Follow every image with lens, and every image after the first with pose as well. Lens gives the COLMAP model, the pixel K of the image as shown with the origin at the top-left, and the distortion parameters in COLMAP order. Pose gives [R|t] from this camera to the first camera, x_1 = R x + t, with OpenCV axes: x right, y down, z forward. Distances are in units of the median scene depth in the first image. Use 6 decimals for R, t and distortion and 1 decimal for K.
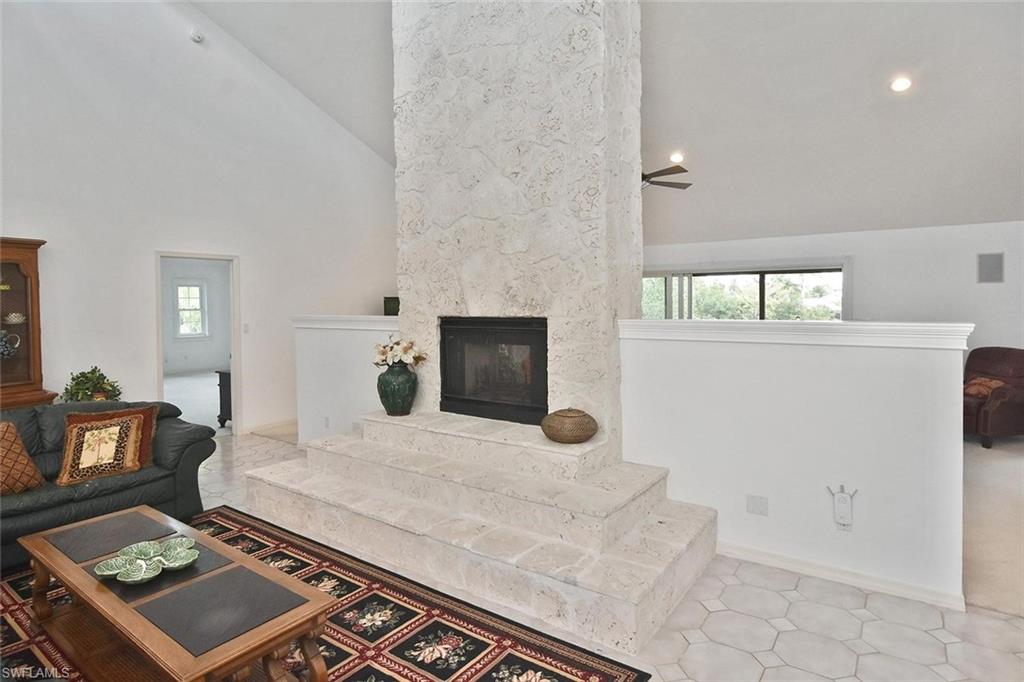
lens RADIAL K [[555.4, 0, 511.7], [0, 555.4, 336.2], [0, 0, 1]] dist [-0.021862, -0.001231]
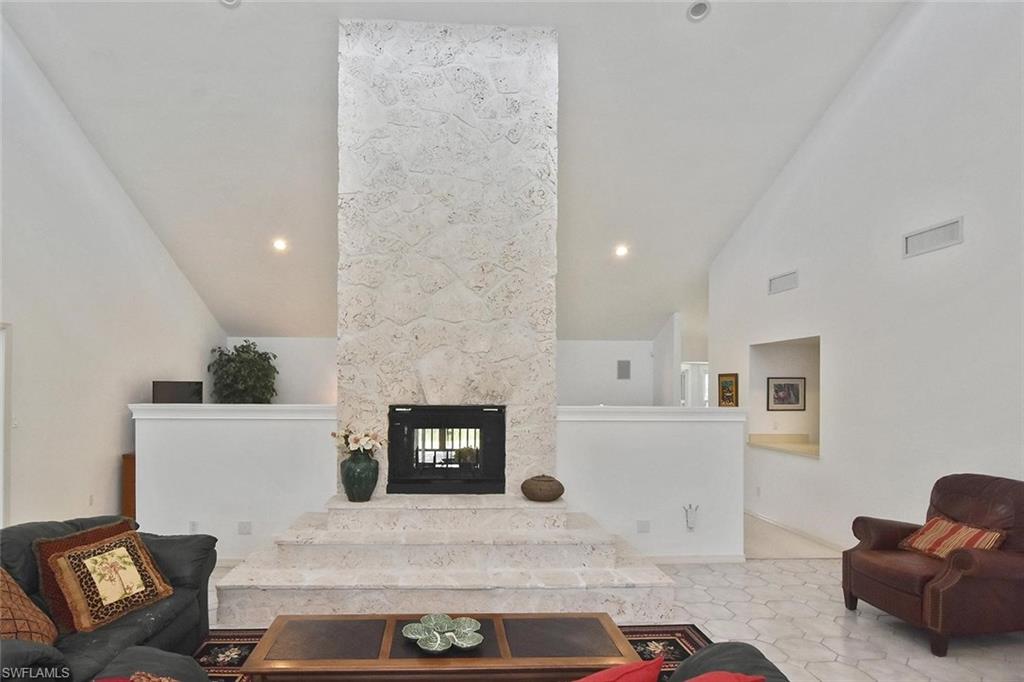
lens RADIAL K [[555.4, 0, 491.8], [0, 555.4, 402.3], [0, 0, 1]] dist [-0.021862, -0.001231]
pose [[0.779543, -0.003240, 0.626340, -0.721259], [0.024244, 0.999393, -0.025003, -0.010299], [-0.625879, 0.034676, 0.779149, 0.042067]]
